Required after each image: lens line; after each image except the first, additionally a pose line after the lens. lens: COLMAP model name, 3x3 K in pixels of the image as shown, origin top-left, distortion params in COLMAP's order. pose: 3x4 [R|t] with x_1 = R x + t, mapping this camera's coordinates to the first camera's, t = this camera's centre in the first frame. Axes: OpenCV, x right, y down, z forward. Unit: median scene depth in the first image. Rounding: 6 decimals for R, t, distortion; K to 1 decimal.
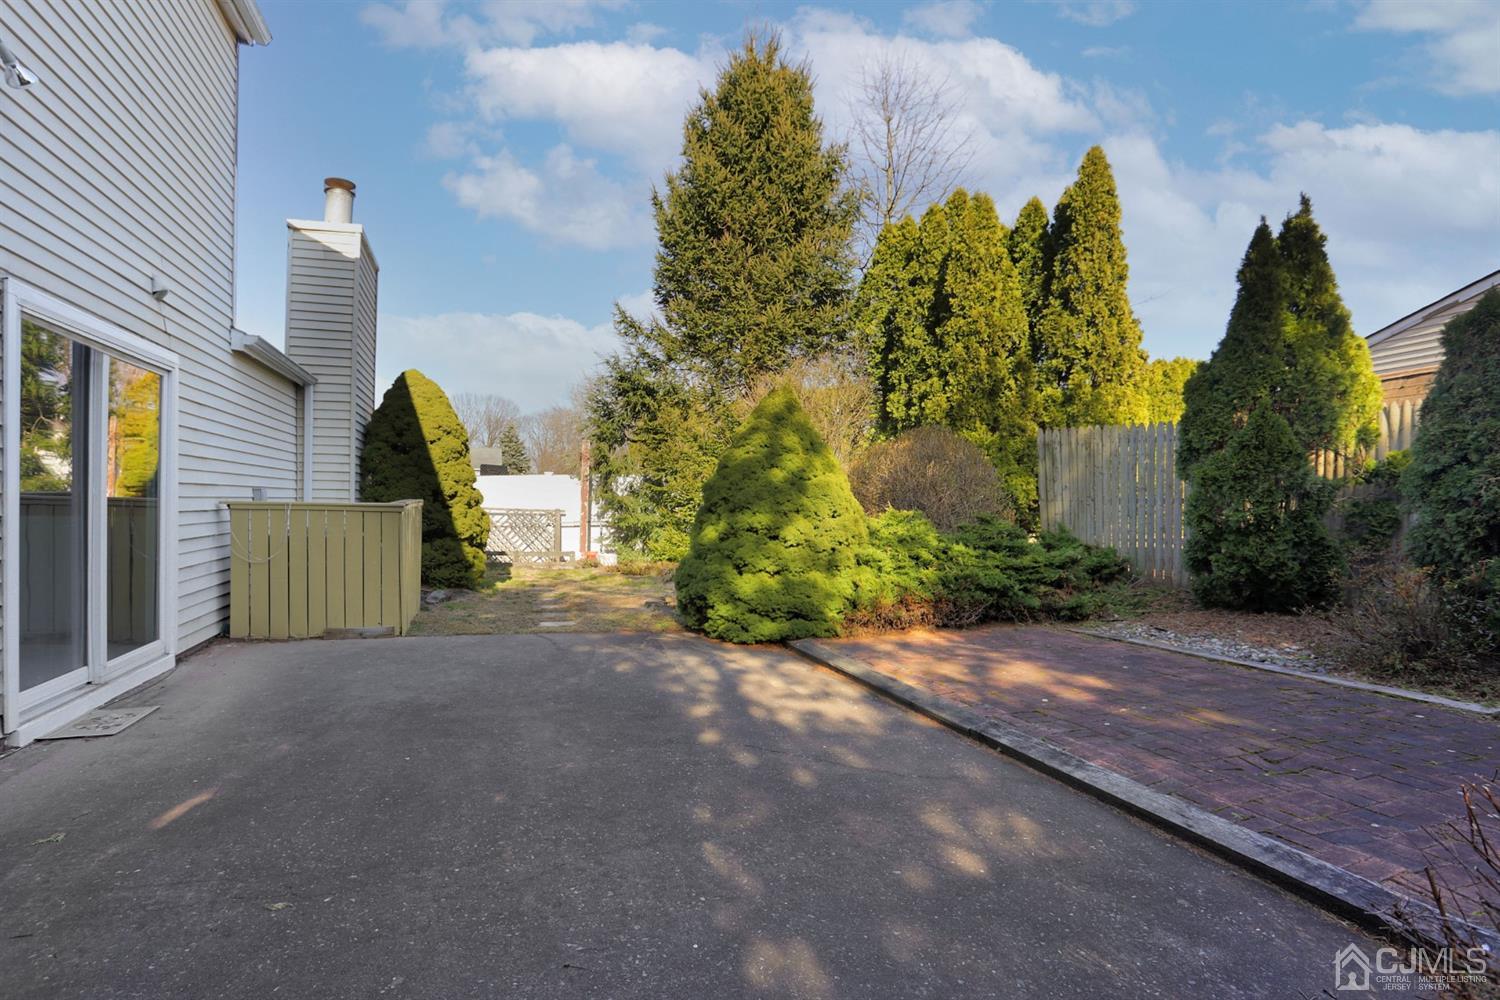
lens RADIAL K [[805.5, 0, 747.7], [0, 805.5, 515.2], [0, 0, 1]] dist [-0.025758, 0.000707]
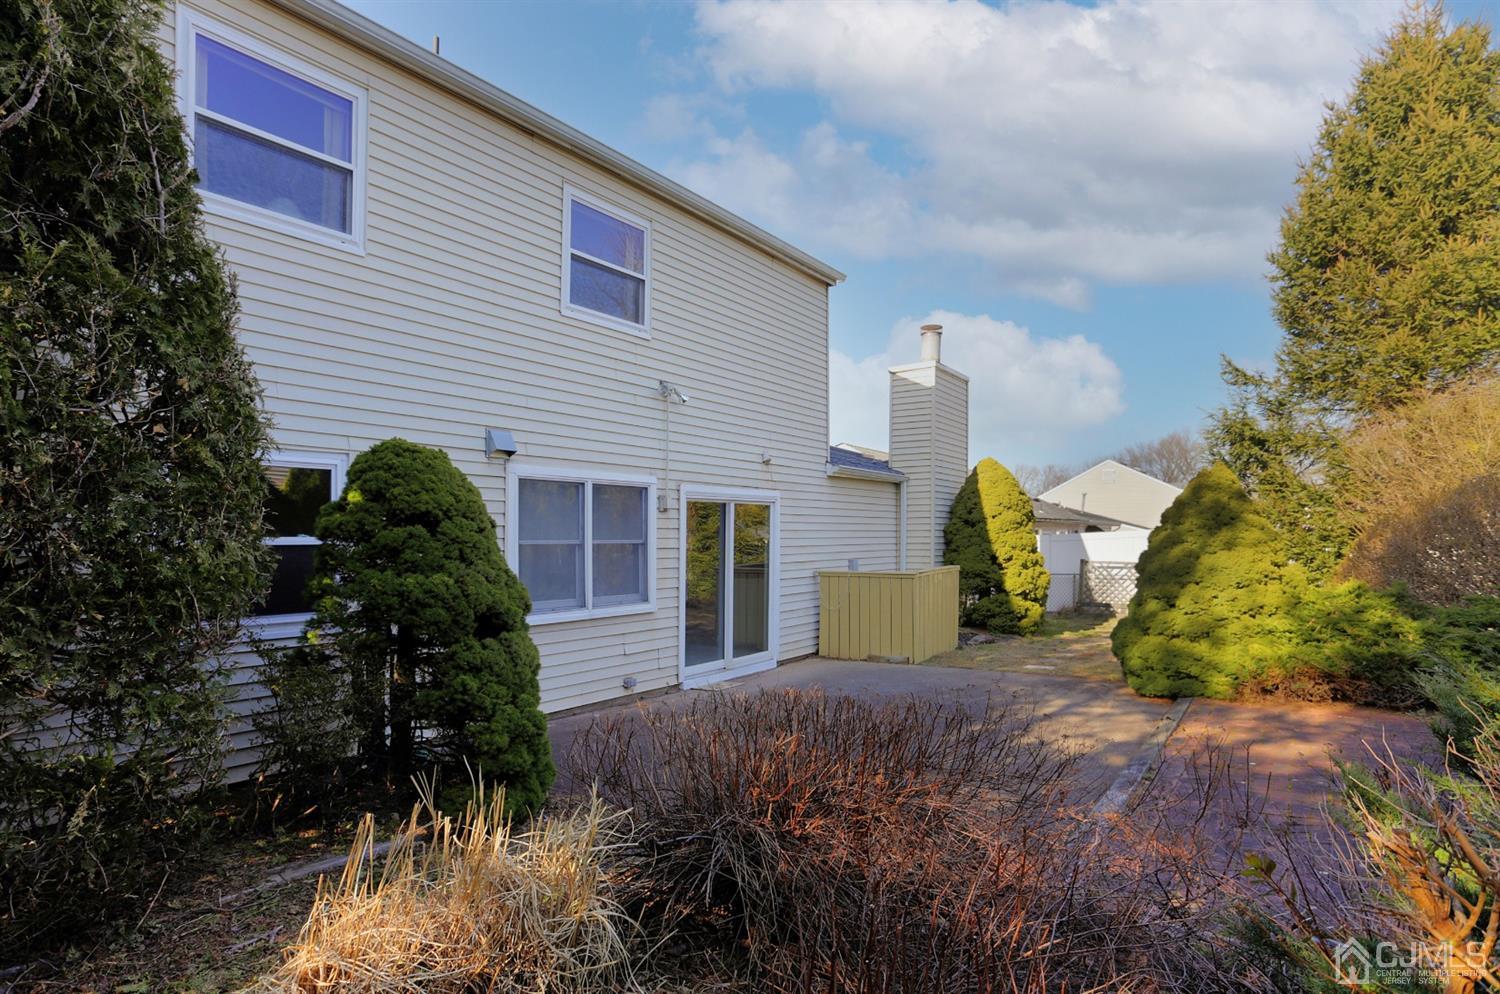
lens RADIAL K [[795.9, 0, 750.0], [0, 795.9, 497.0], [0, 0, 1]] dist [-0.032307, 0.000021]
pose [[0.670465, -0.058146, -0.739659, 0.304824], [-0.000175, 0.996912, -0.078528, -0.026252], [0.741941, 0.052779, 0.668384, -0.135503]]
